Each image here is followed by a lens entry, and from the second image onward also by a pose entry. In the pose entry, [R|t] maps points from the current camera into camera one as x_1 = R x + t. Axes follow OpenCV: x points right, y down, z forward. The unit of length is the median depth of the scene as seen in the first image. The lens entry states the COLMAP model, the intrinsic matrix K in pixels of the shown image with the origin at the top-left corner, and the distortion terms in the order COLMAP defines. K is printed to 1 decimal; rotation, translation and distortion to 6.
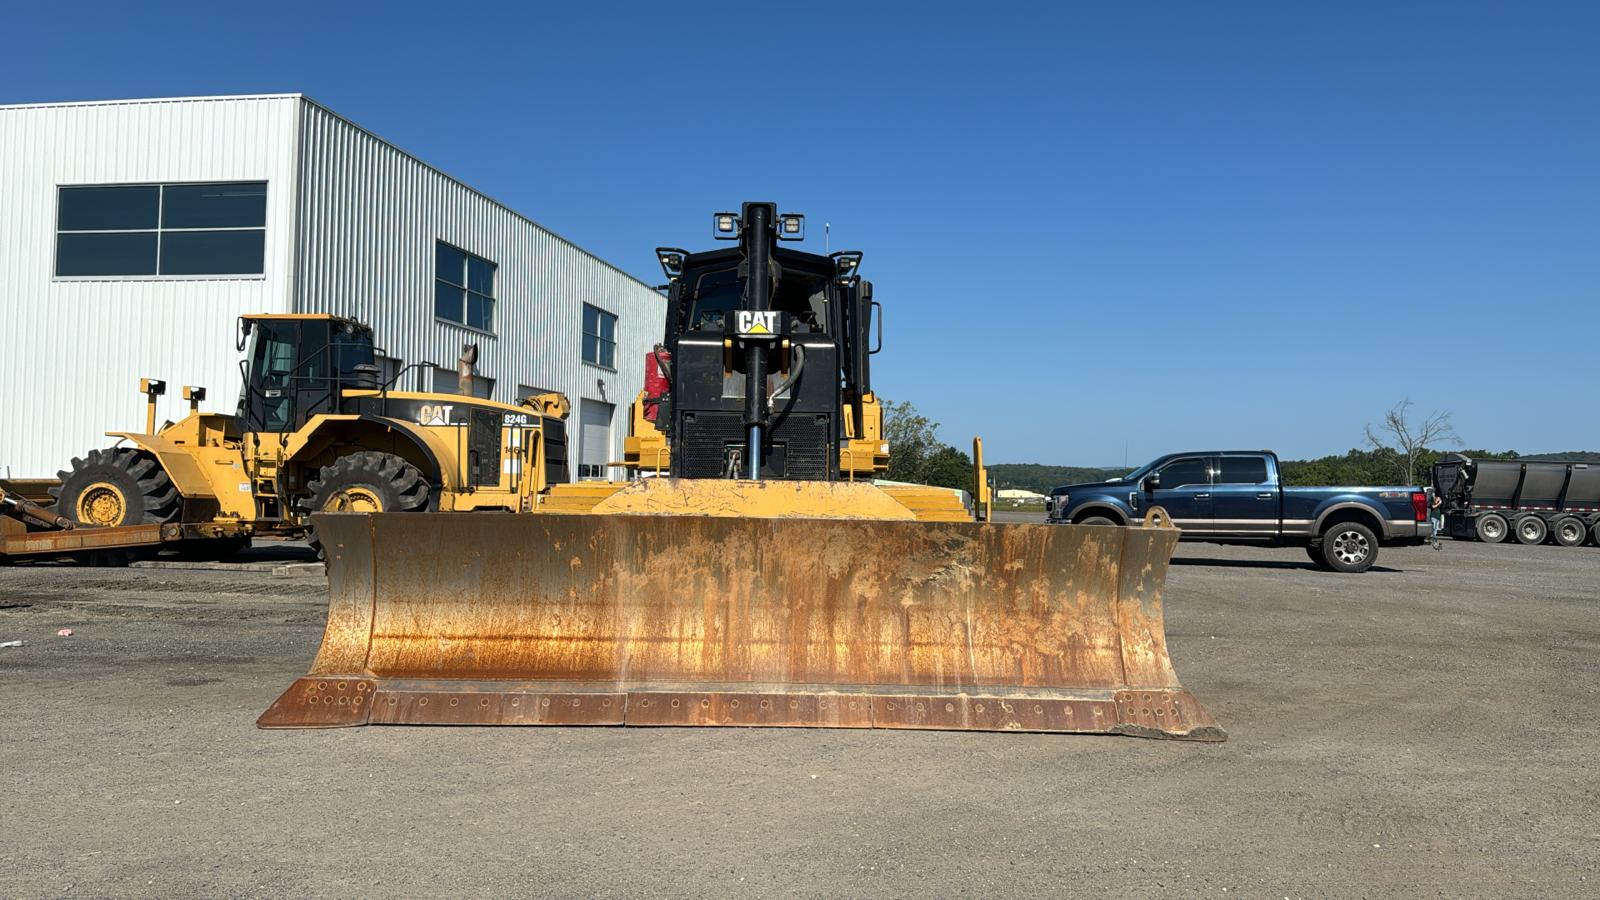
lens RADIAL K [[1176.7, 0, 794.4], [0, 1176.7, 450.8], [0, 0, 1]] dist [0.115559, -0.187360]
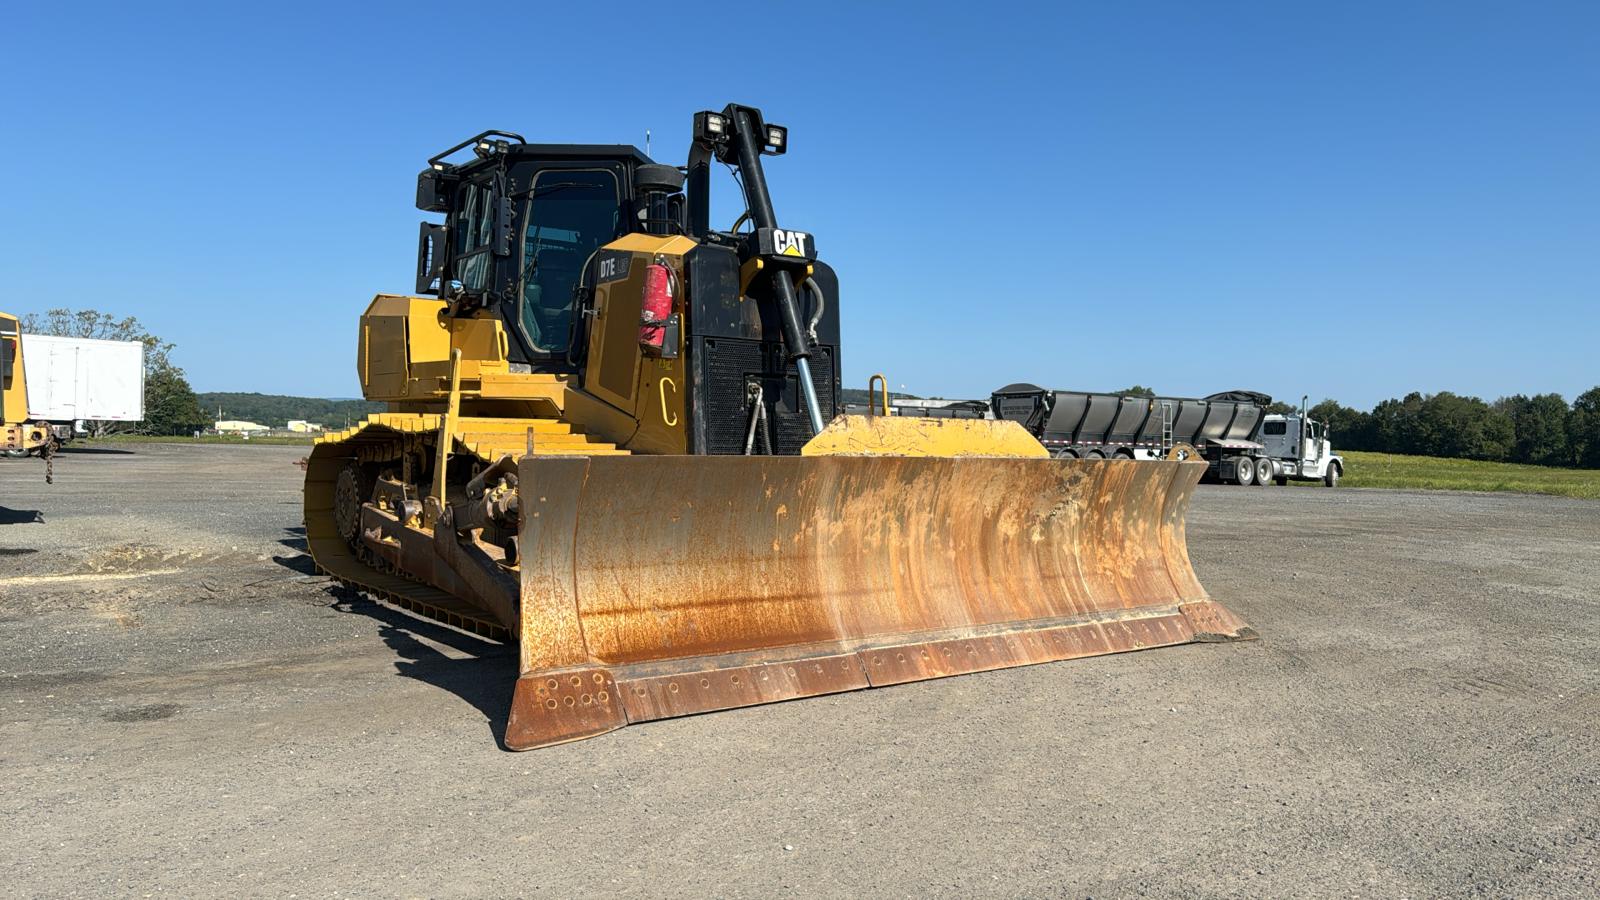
lens RADIAL K [[1196.3, 0, 761.7], [0, 1196.3, 455.4], [0, 0, 1]] dist [0.124031, -0.199101]
pose [[0.812142, -0.011348, 0.583349, -0.709625], [-0.024052, 0.998310, 0.052905, 0.007393], [-0.582963, -0.056997, 0.810497, 0.297890]]
